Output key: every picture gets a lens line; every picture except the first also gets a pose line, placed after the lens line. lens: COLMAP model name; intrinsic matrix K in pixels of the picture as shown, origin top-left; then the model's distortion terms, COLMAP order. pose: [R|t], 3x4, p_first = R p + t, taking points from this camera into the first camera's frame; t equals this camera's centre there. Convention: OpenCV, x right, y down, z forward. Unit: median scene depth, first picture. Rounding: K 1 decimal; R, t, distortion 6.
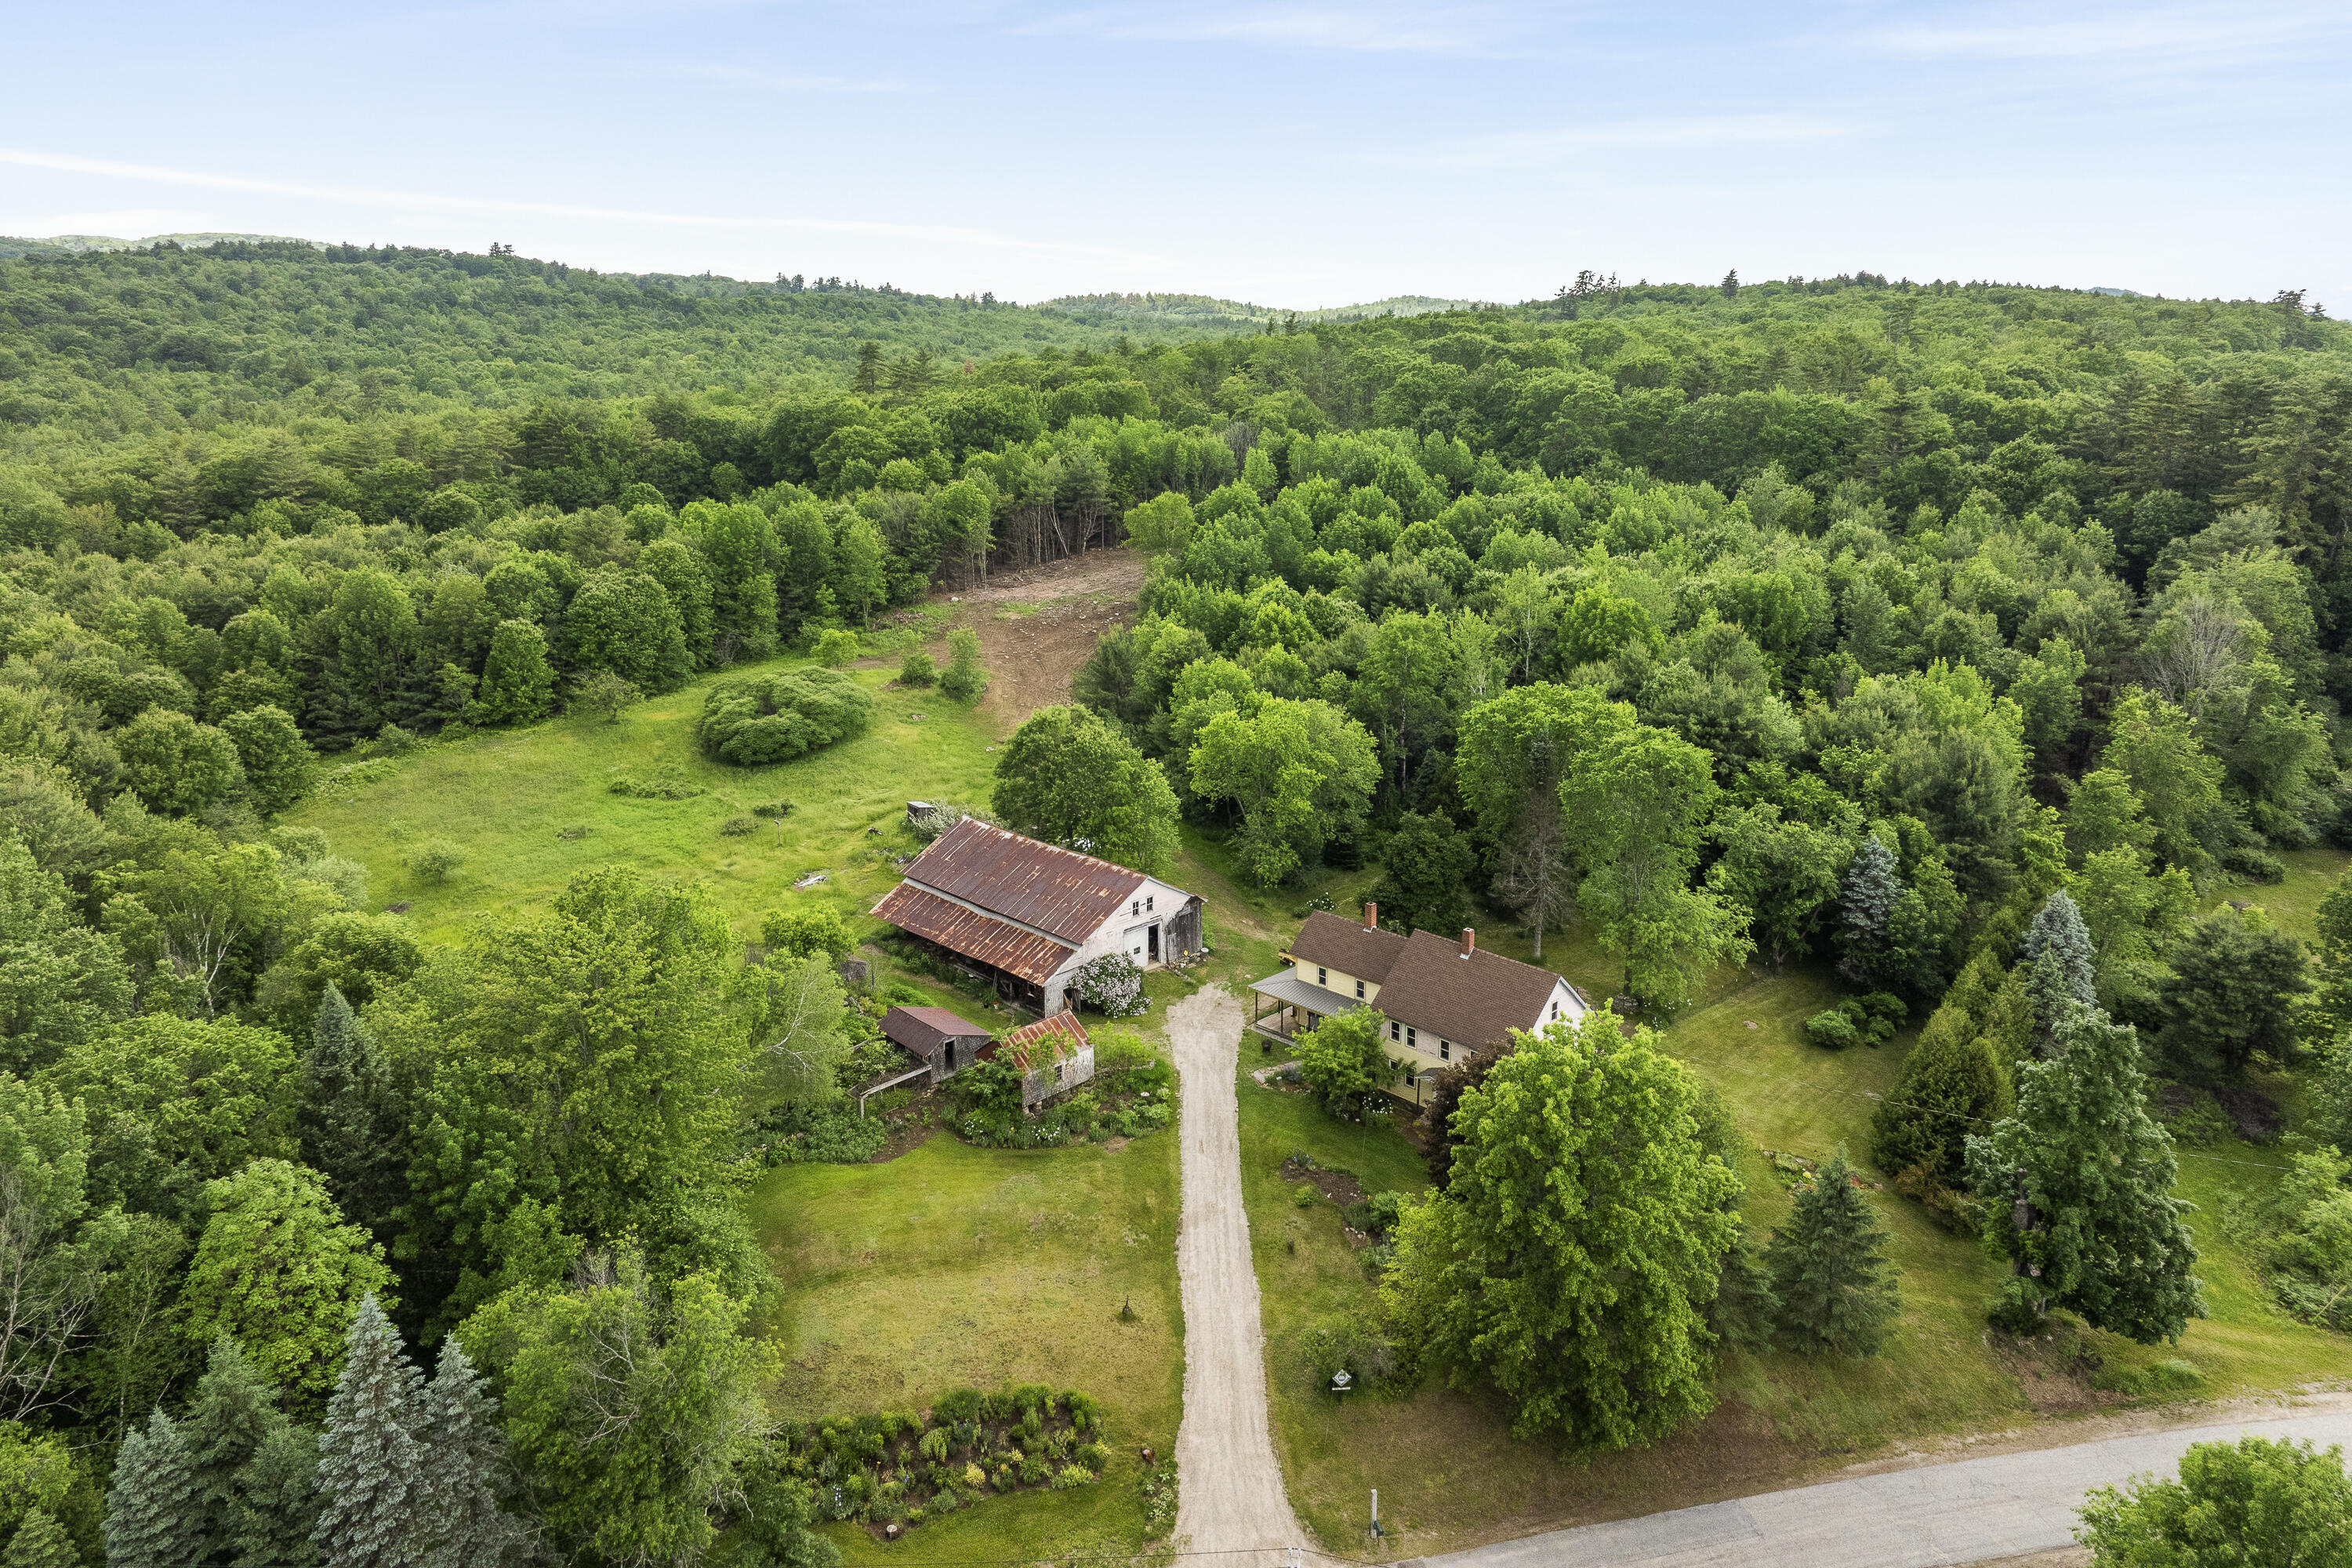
lens RADIAL K [[1619.8, 0, 1188.0], [0, 1619.8, 691.2], [0, 0, 1]] dist [-0.006235, -0.005272]
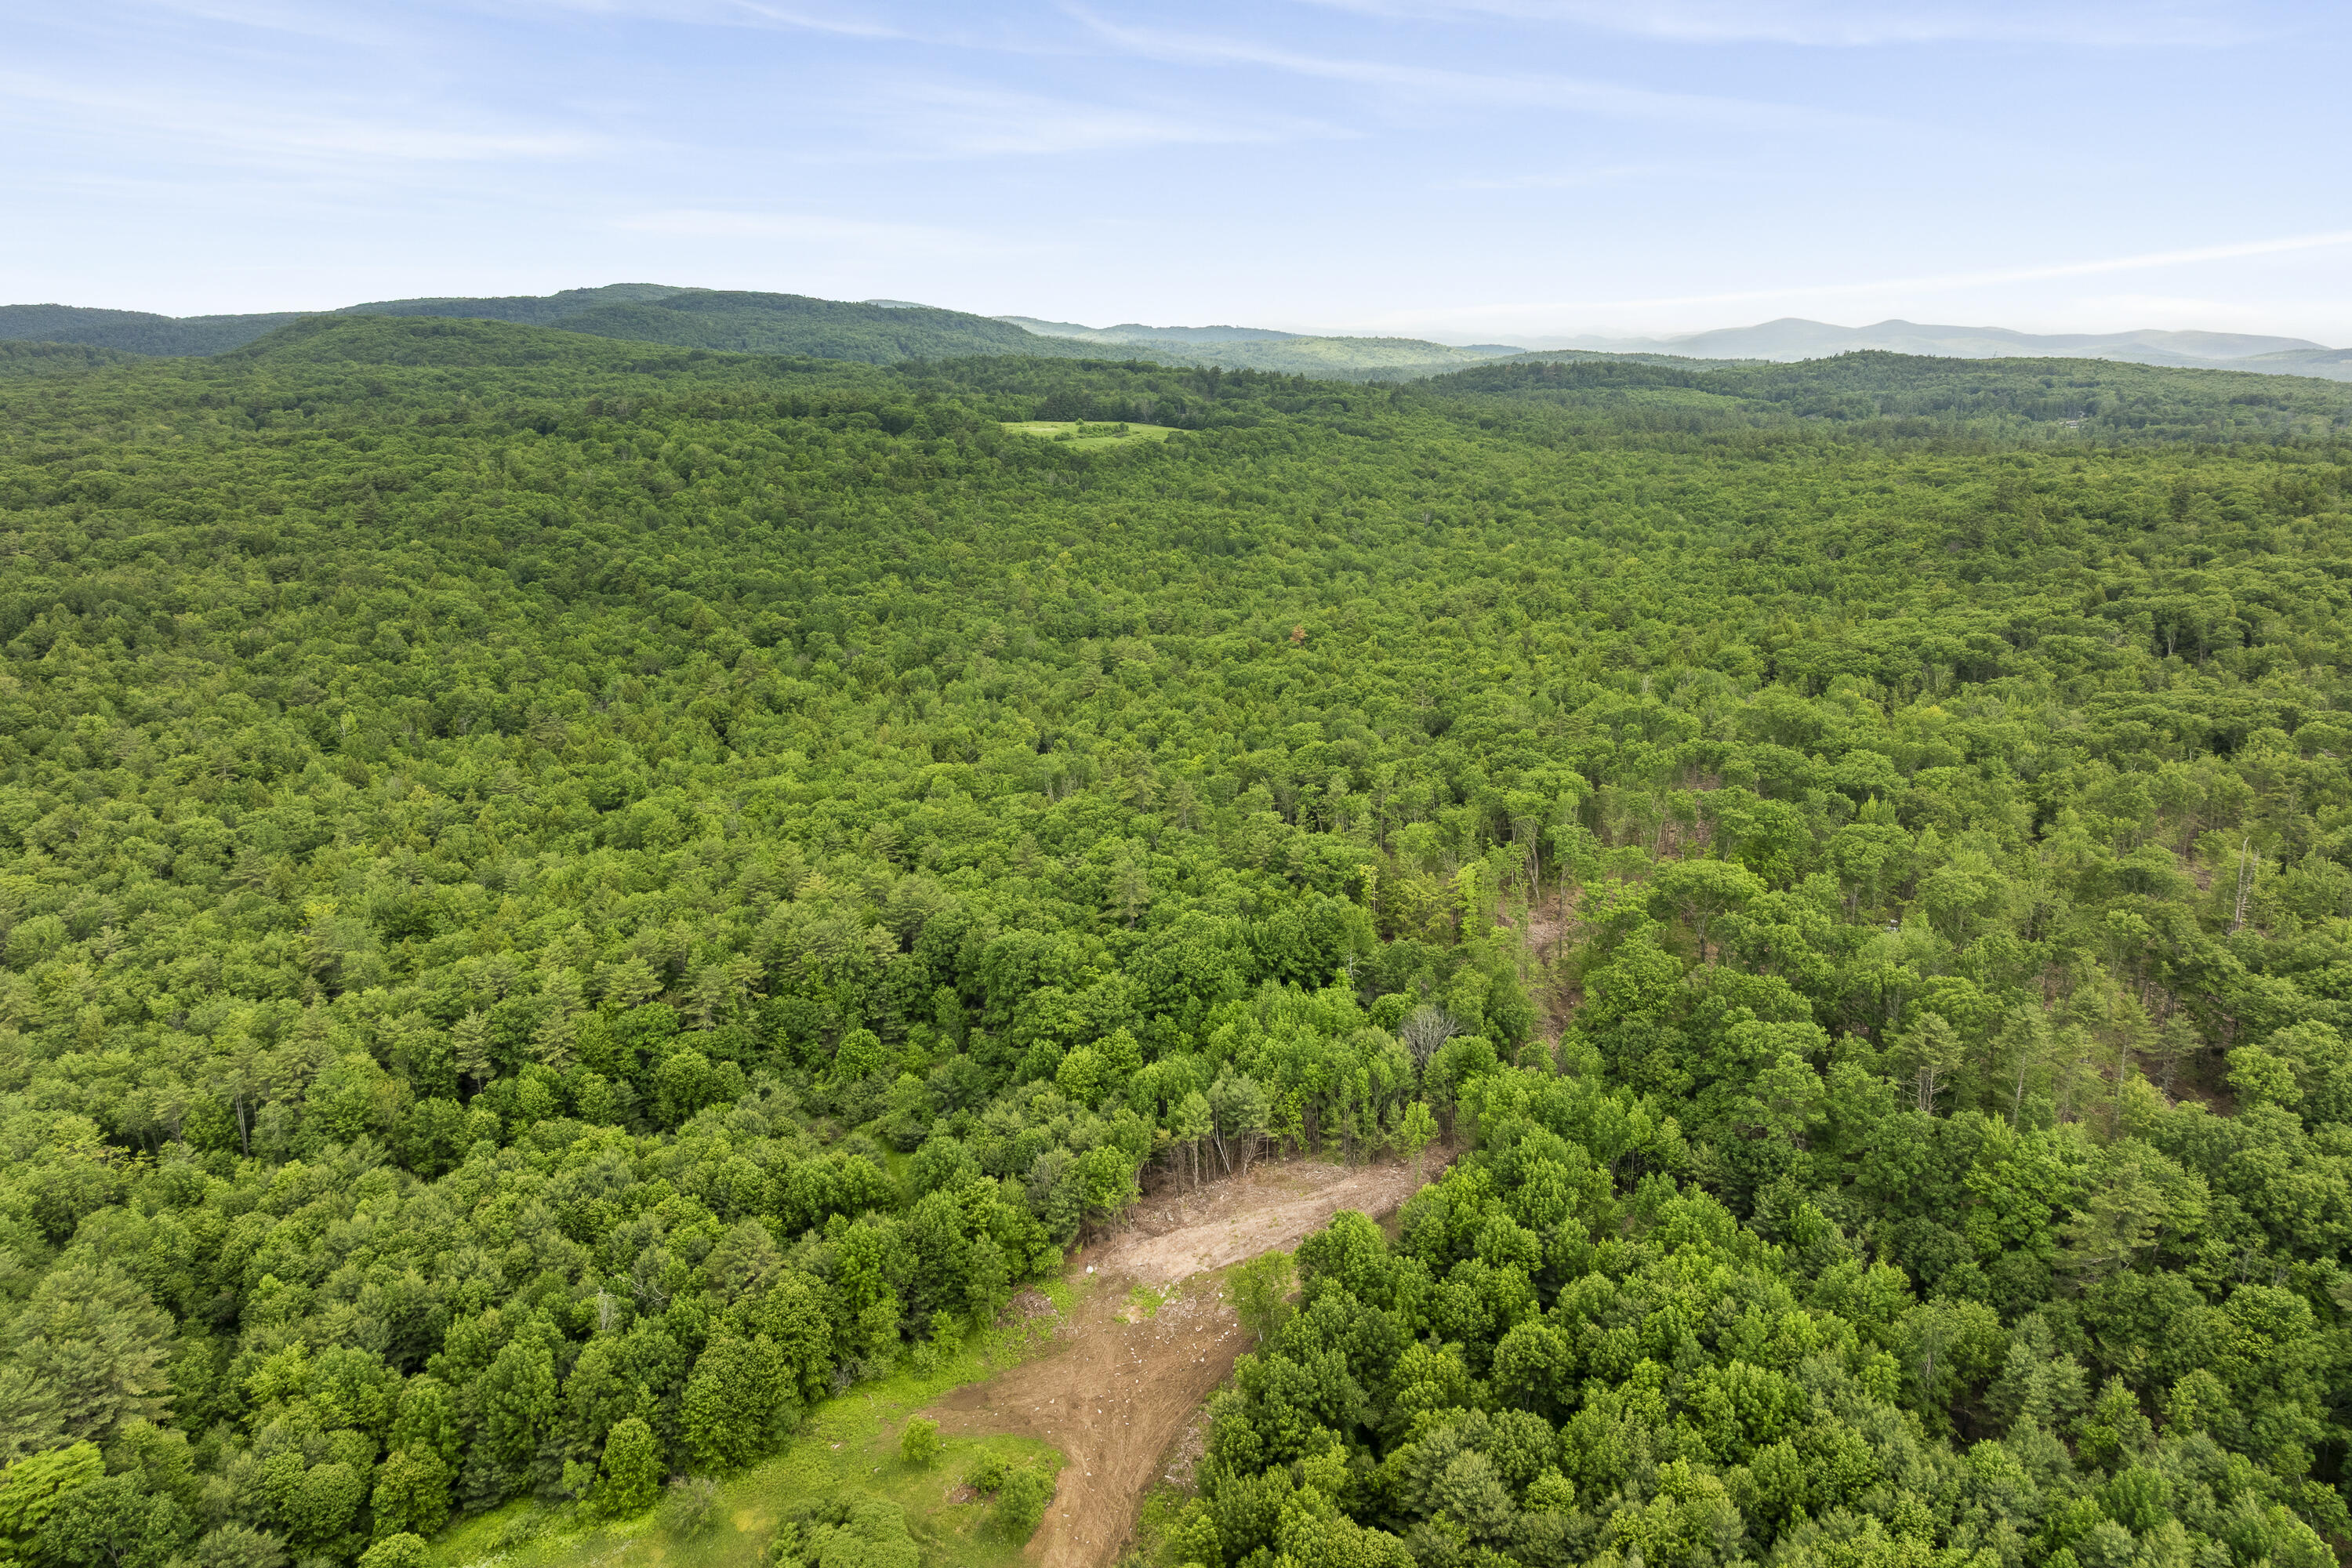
lens RADIAL K [[1619.8, 0, 1188.0], [0, 1619.8, 691.2], [0, 0, 1]] dist [-0.006235, -0.005272]
pose [[0.963859, 0.055748, -0.260513, 0.328022], [-0.055217, 0.998430, 0.009363, -0.875528], [0.260626, 0.005360, 0.965425, 0.042960]]
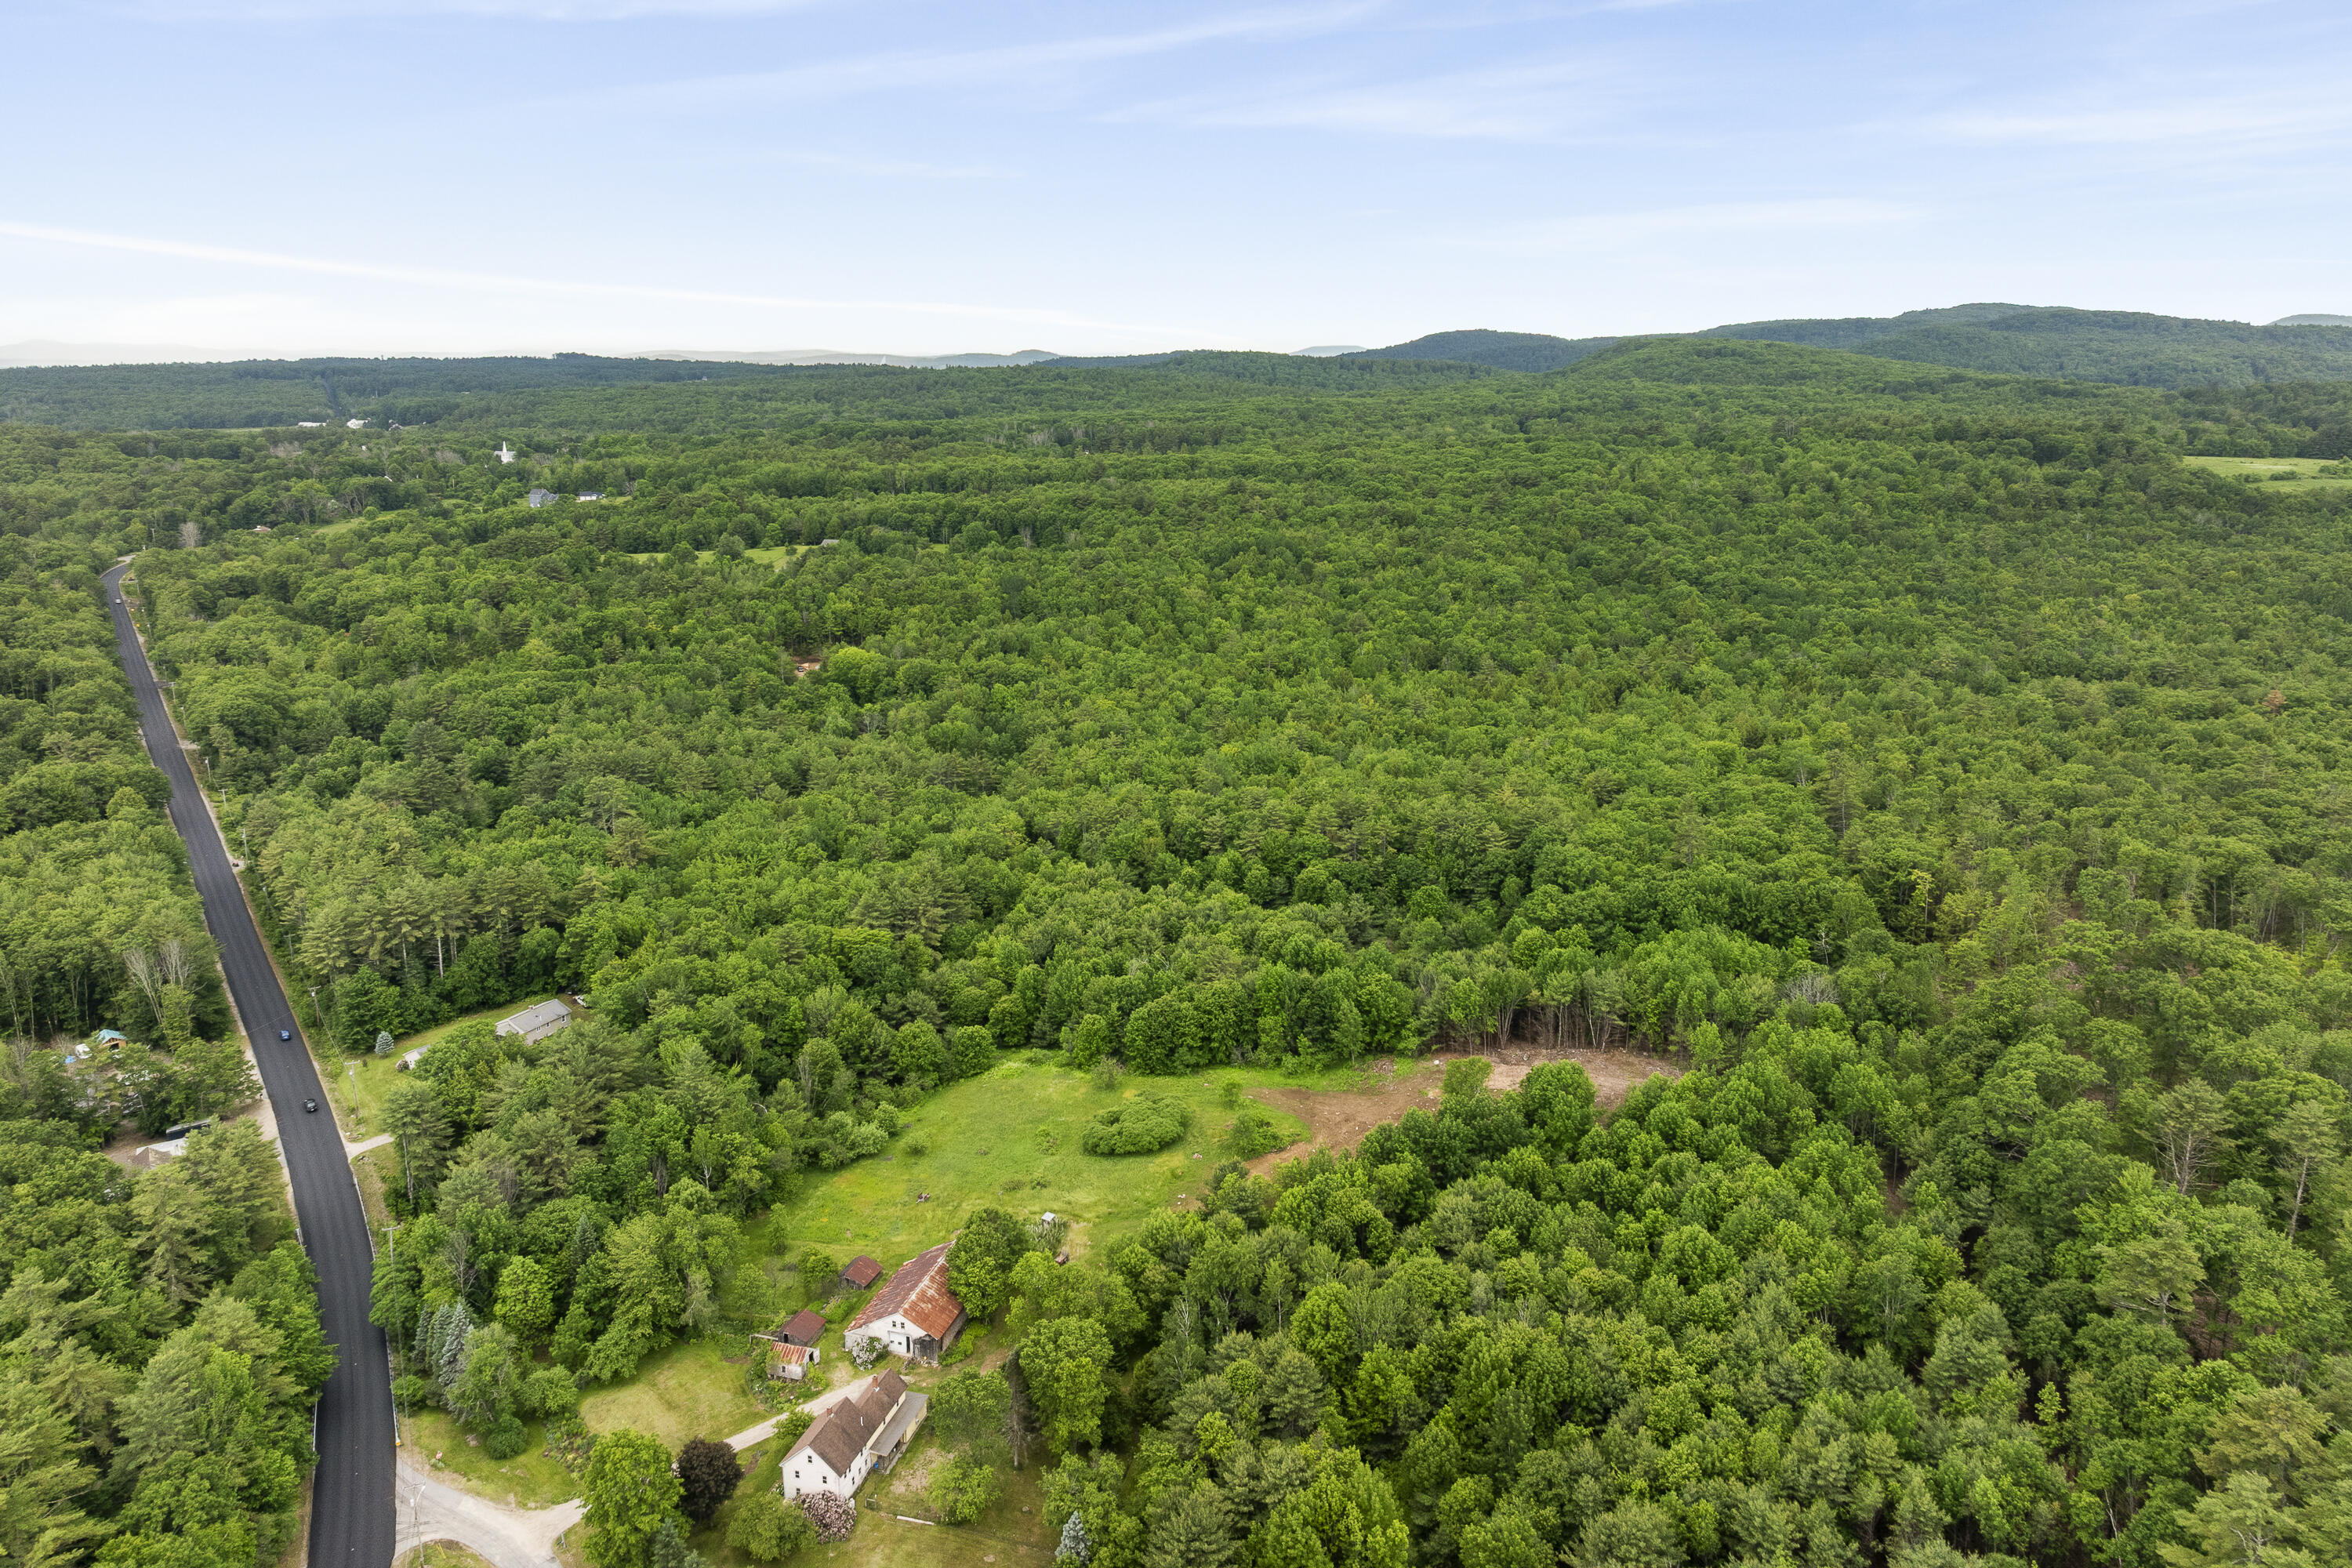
lens RADIAL K [[1587.7, 0, 1185.1], [0, 1587.7, 776.4], [0, 0, 1]] dist [-0.006095, -0.000371]
pose [[0.479002, 0.223864, -0.848789, 1.708538], [-0.186196, 0.970843, 0.150978, -0.921725], [0.857839, 0.085723, 0.506718, 0.212651]]
